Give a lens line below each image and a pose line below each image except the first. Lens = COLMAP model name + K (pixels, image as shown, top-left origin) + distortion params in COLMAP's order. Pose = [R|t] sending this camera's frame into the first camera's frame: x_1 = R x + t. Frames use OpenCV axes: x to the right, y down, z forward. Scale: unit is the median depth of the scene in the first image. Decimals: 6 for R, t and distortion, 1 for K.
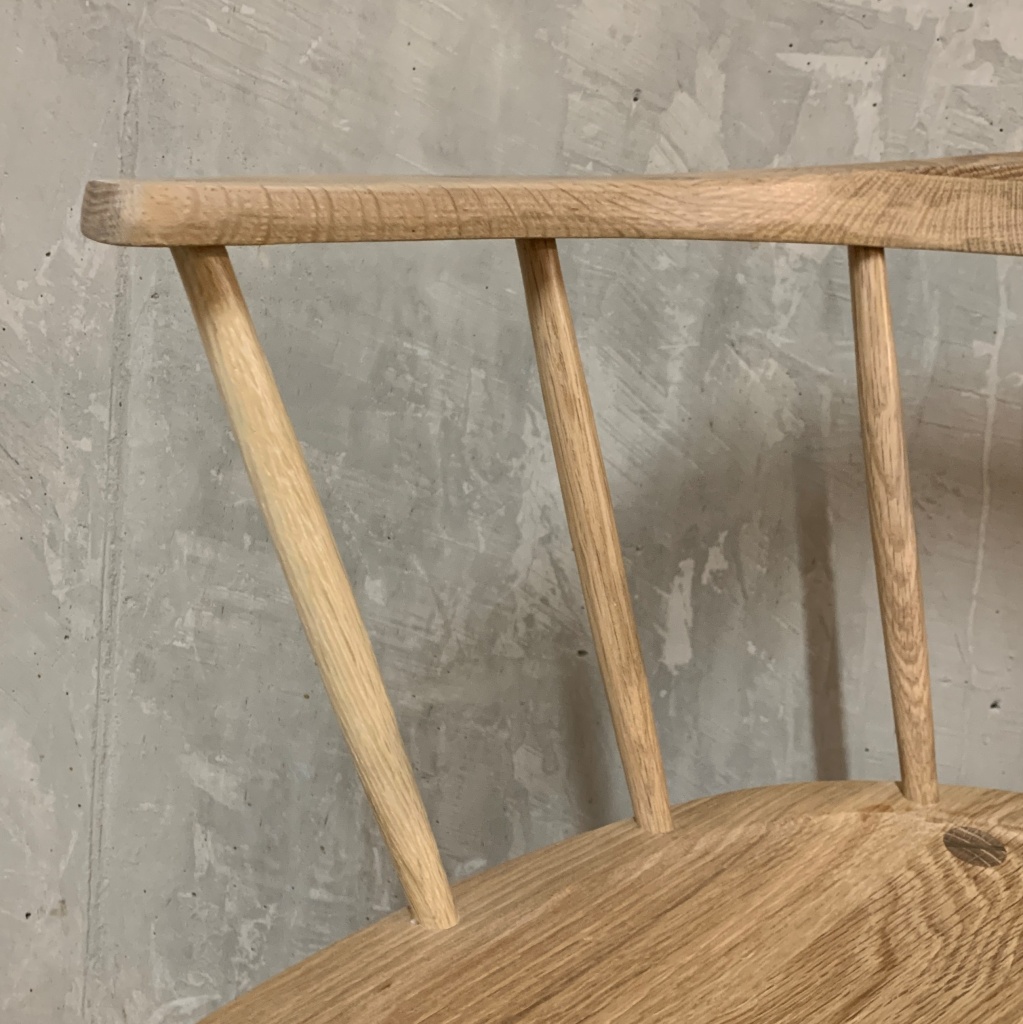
lens RADIAL K [[1565.8, 0, 500.3], [0, 1565.8, 484.4], [0, 0, 1]] dist [0.191047, -0.533213]
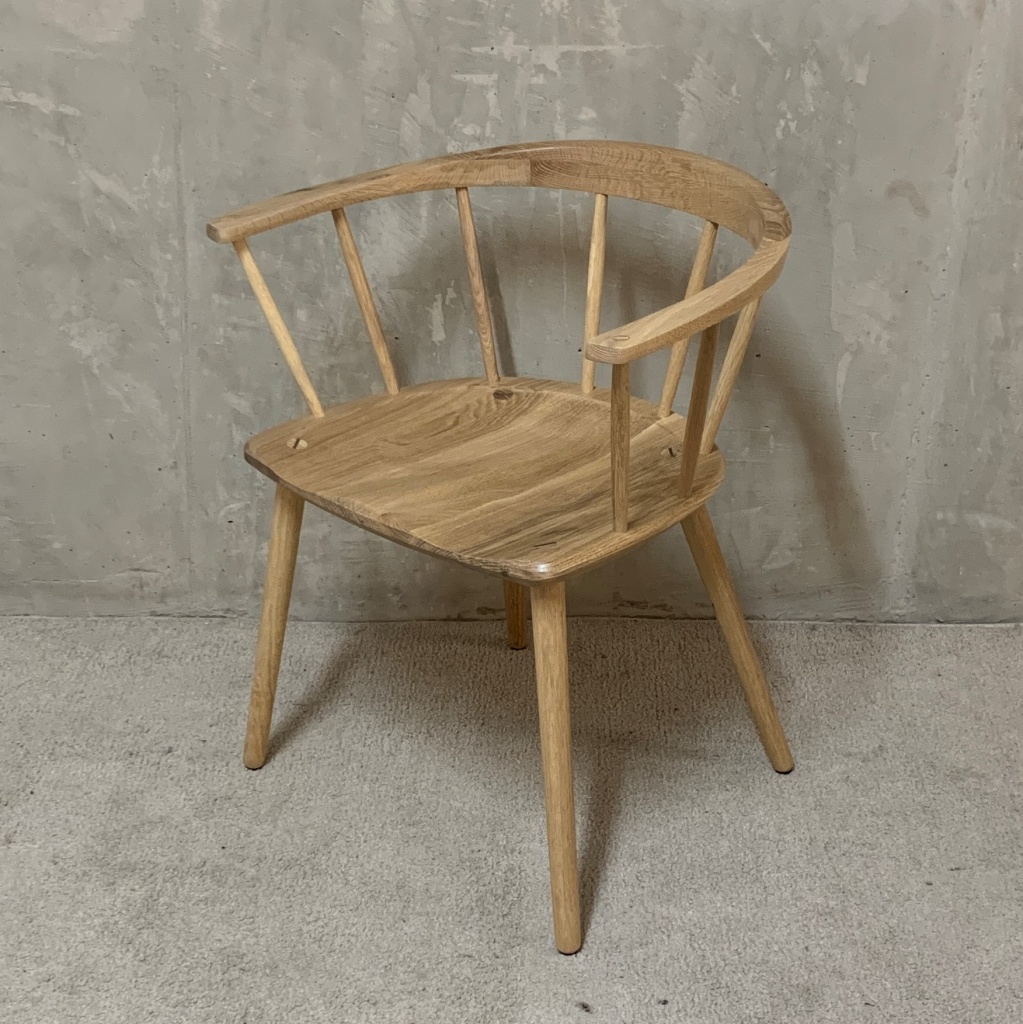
lens RADIAL K [[1565.8, 0, 500.3], [0, 1565.8, 484.4], [0, 0, 1]] dist [0.191047, -0.533213]
pose [[0.998436, -0.055824, -0.003027, 0.199642], [0.055589, 0.985555, 0.159971, -0.039287], [-0.005947, -0.159889, 0.987117, -1.285638]]
